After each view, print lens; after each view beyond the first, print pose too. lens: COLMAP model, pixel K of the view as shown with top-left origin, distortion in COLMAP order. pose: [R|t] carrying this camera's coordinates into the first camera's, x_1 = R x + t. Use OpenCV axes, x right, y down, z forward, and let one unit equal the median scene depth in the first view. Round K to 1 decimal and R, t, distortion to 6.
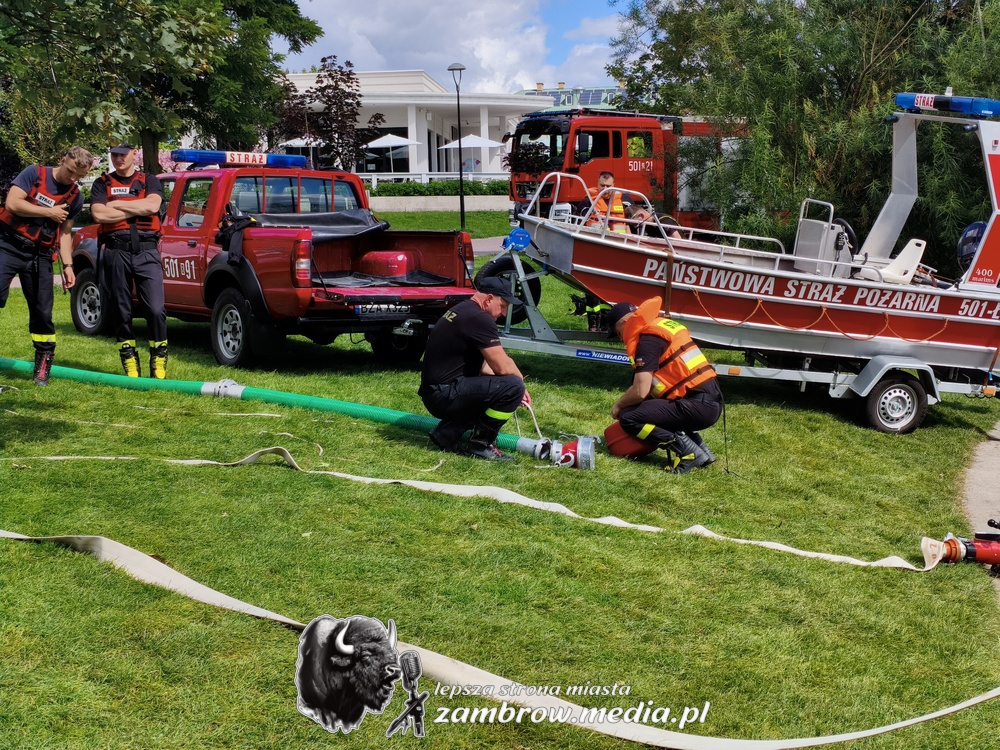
lens RADIAL K [[1478.2, 0, 500.0], [0, 1478.2, 375.0], [0, 0, 1]] dist [0.146413, -0.103960]
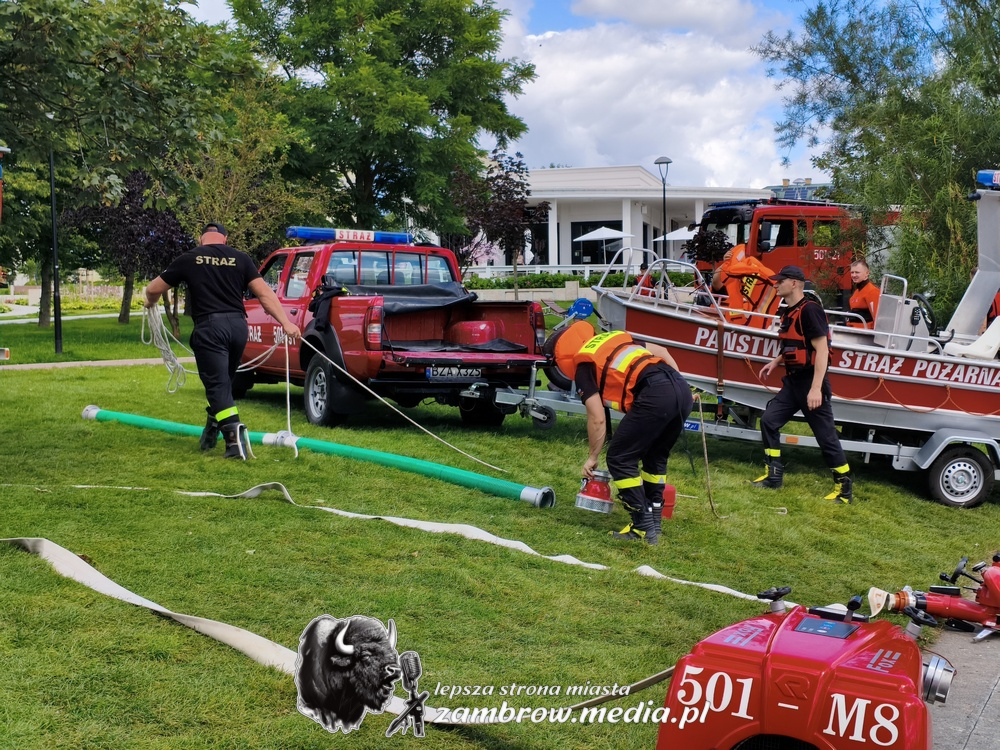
lens RADIAL K [[1478.2, 0, 500.0], [0, 1478.2, 375.0], [0, 0, 1]] dist [0.146413, -0.103960]
pose [[0.986931, 0.016915, -0.160253, 0.120687], [-0.027064, 0.997749, -0.061361, 0.020601], [0.158854, 0.064896, 0.985167, -0.036989]]
